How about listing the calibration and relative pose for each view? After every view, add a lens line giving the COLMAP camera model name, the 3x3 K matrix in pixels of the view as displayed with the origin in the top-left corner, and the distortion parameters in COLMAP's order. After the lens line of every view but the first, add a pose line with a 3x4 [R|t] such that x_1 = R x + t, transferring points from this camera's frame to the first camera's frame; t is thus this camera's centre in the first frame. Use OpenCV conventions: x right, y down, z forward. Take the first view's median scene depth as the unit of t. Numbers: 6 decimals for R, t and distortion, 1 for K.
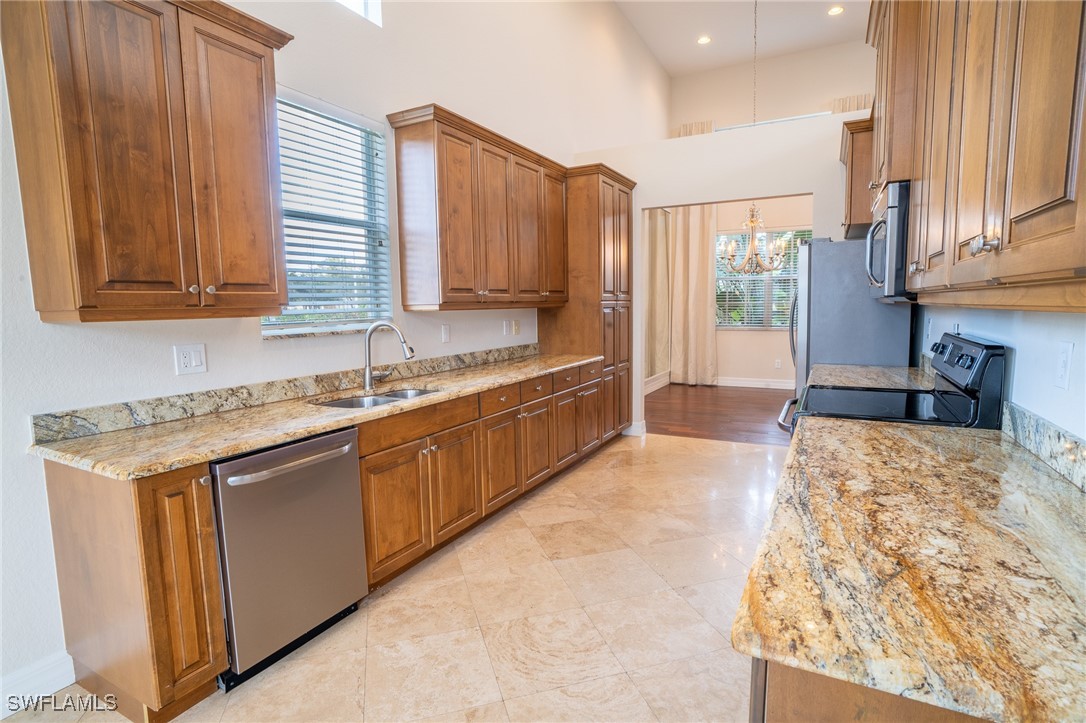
lens RADIAL K [[536.8, 0, 544.4], [0, 536.8, 367.9], [0, 0, 1]] dist [-0.062224, 0.032371]
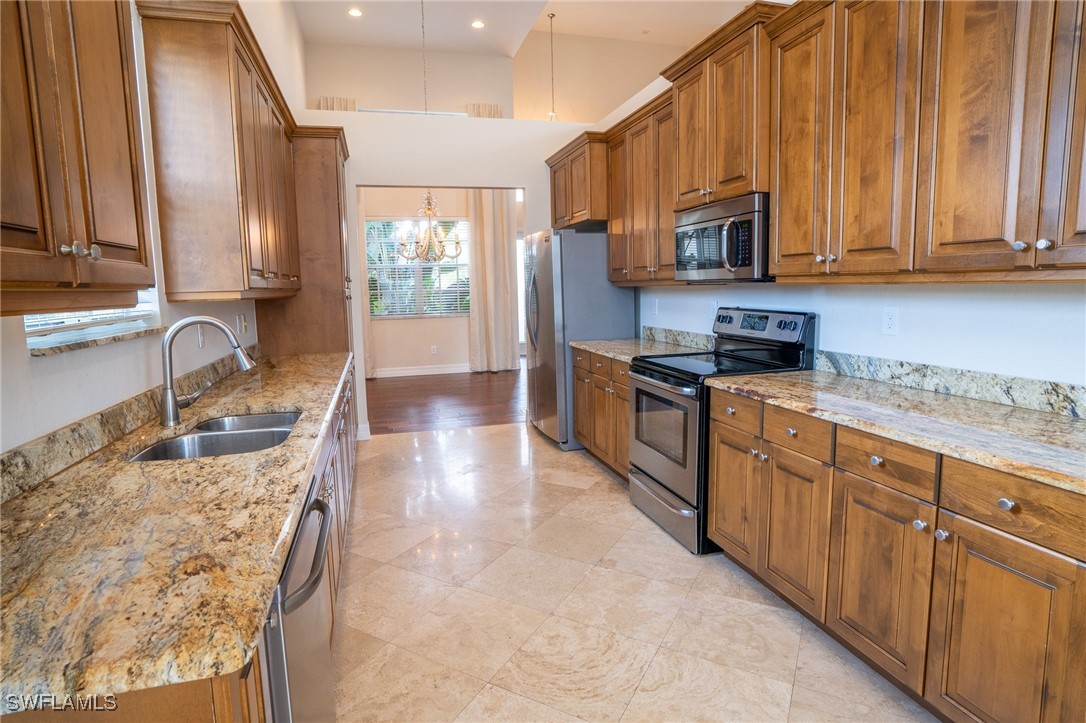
lens RADIAL K [[556.6, 0, 545.5], [0, 556.6, 356.0], [0, 0, 1]] dist [-0.065543, 0.028502]
pose [[0.727060, -0.084329, 0.681375, -0.354034], [0.090527, 0.995538, 0.026613, -0.015190], [-0.680580, 0.042334, 0.731450, 0.185502]]
